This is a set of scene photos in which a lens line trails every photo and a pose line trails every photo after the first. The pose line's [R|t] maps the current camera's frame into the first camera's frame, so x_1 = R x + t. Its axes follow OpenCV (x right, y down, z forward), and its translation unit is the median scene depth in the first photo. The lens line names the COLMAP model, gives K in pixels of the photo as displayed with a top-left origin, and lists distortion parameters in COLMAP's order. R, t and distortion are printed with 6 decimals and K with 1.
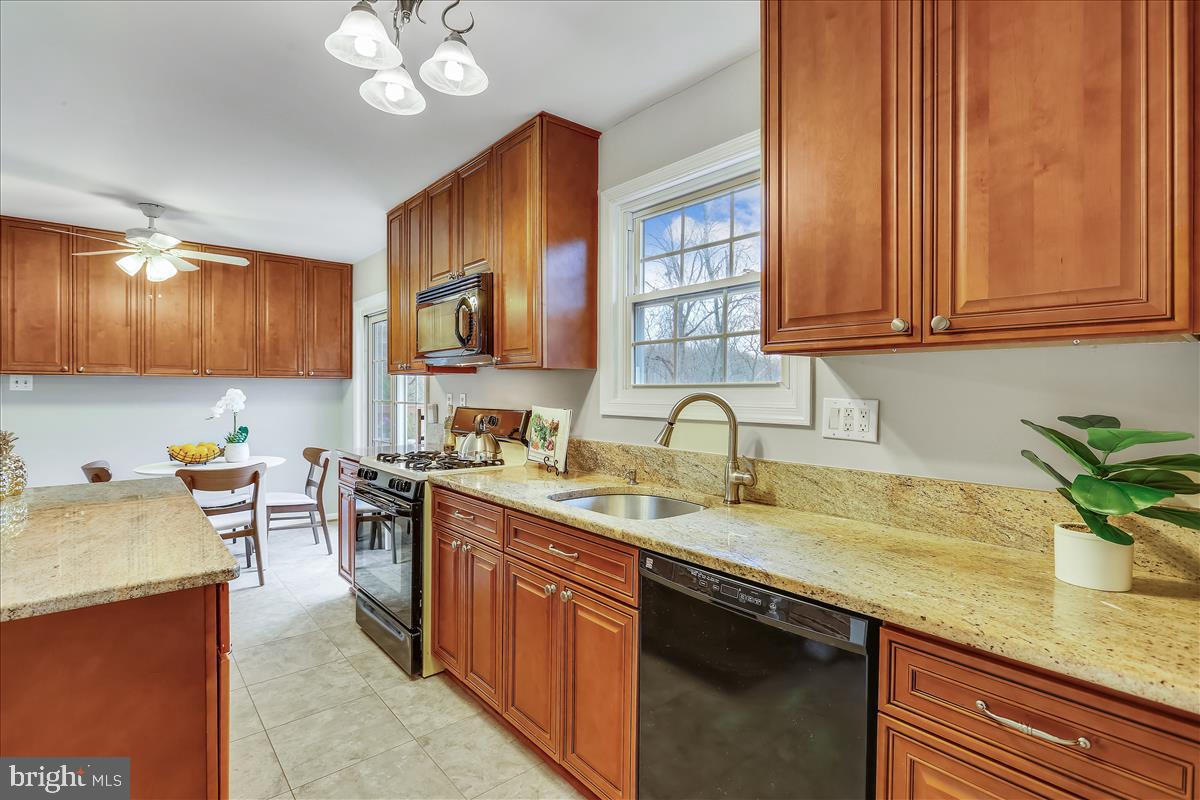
lens RADIAL K [[563.4, 0, 600.0], [0, 563.4, 400.0], [0, 0, 1]] dist [0.000747, 0.000005]
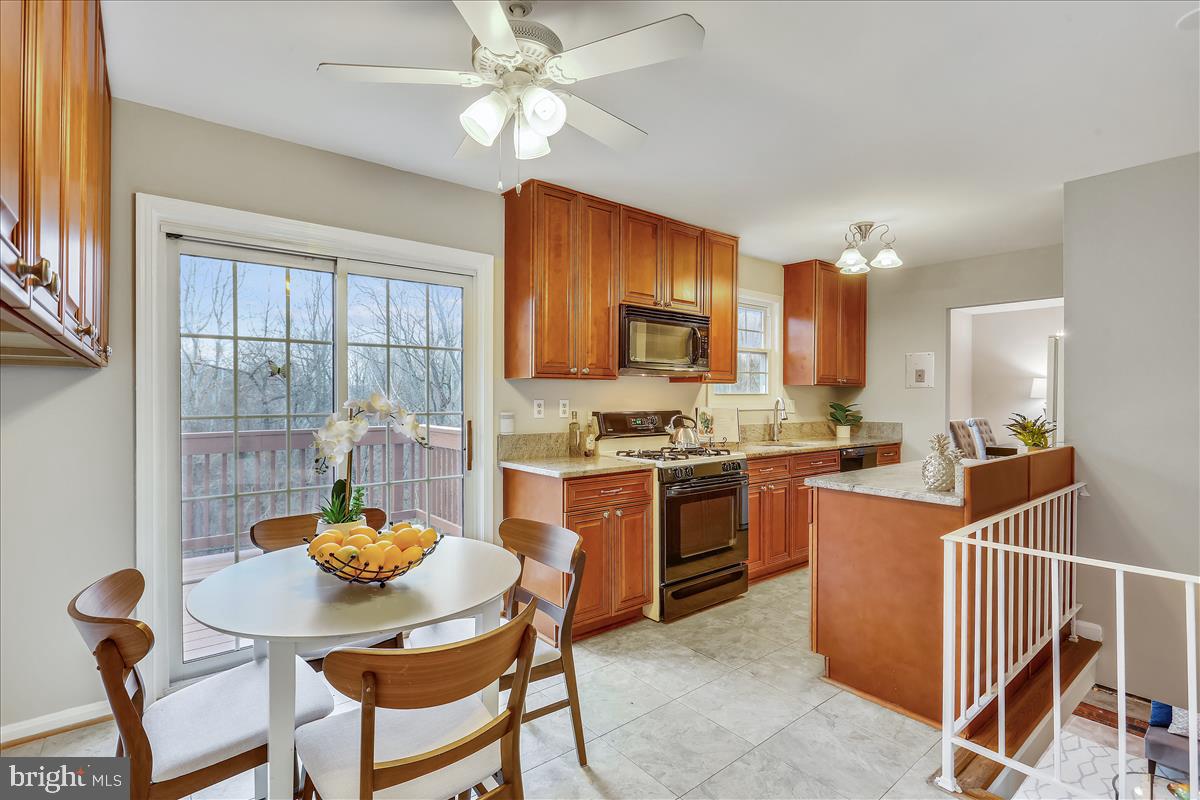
lens RADIAL K [[563.4, 0, 600.0], [0, 563.4, 400.0], [0, 0, 1]] dist [0.000747, 0.000005]
pose [[0.022976, -0.008391, 0.999701, -1.656382], [0.009129, 0.999925, 0.008183, -0.021386], [-0.999694, 0.008938, 0.023050, 1.237091]]
